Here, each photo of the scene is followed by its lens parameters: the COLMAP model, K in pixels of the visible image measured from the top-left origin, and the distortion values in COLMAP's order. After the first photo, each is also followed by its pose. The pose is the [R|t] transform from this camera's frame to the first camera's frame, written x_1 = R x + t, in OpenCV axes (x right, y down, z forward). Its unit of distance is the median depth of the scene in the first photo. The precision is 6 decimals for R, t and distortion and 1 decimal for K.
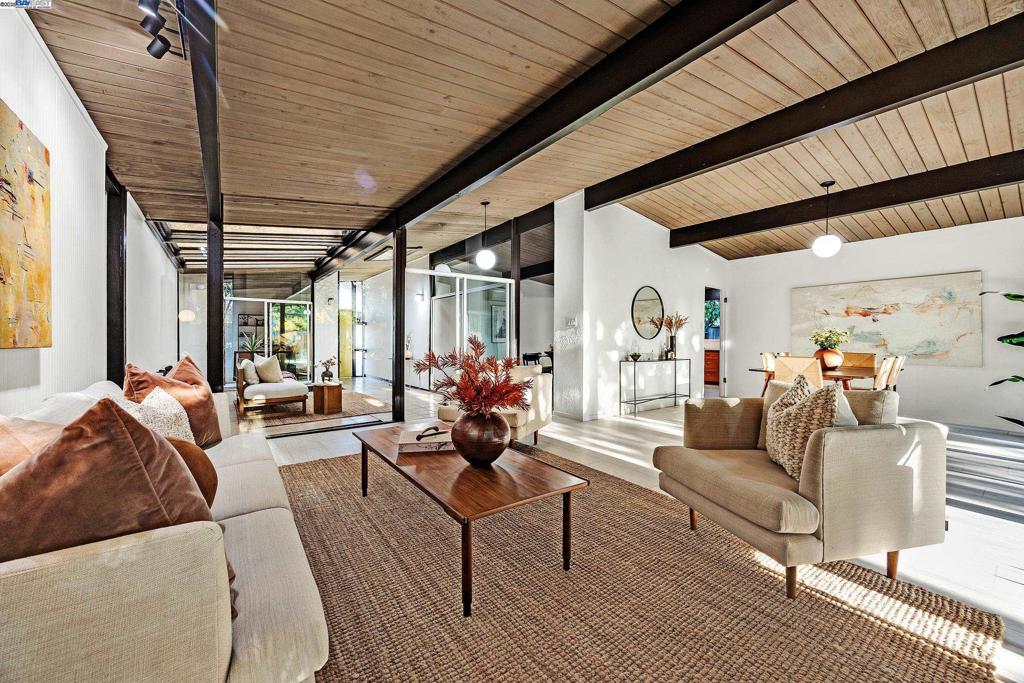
lens RADIAL K [[393.1, 0, 514.2], [0, 393.1, 340.9], [0, 0, 1]] dist [0.001735, 0.000307]
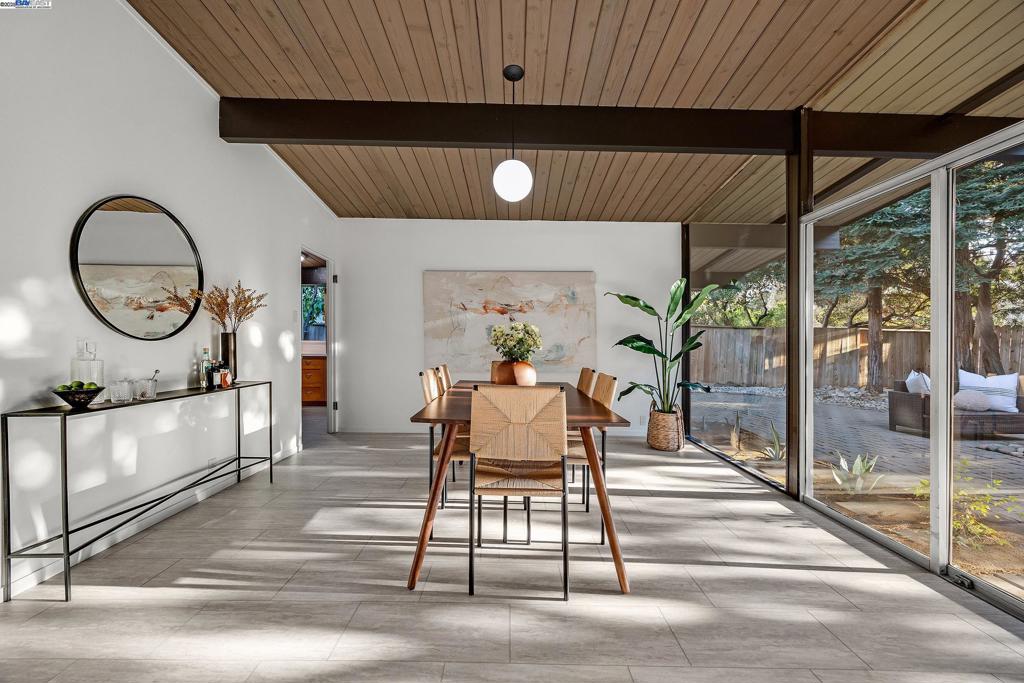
lens RADIAL K [[399.3, 0, 513.2], [0, 399.3, 356.5], [0, 0, 1]] dist [-0.000442, -0.000041]
pose [[0.596045, -0.024588, 0.802574, 0.233224], [-0.005892, 0.999370, 0.034992, -0.003883], [-0.802929, -0.025586, 0.595525, 0.473600]]
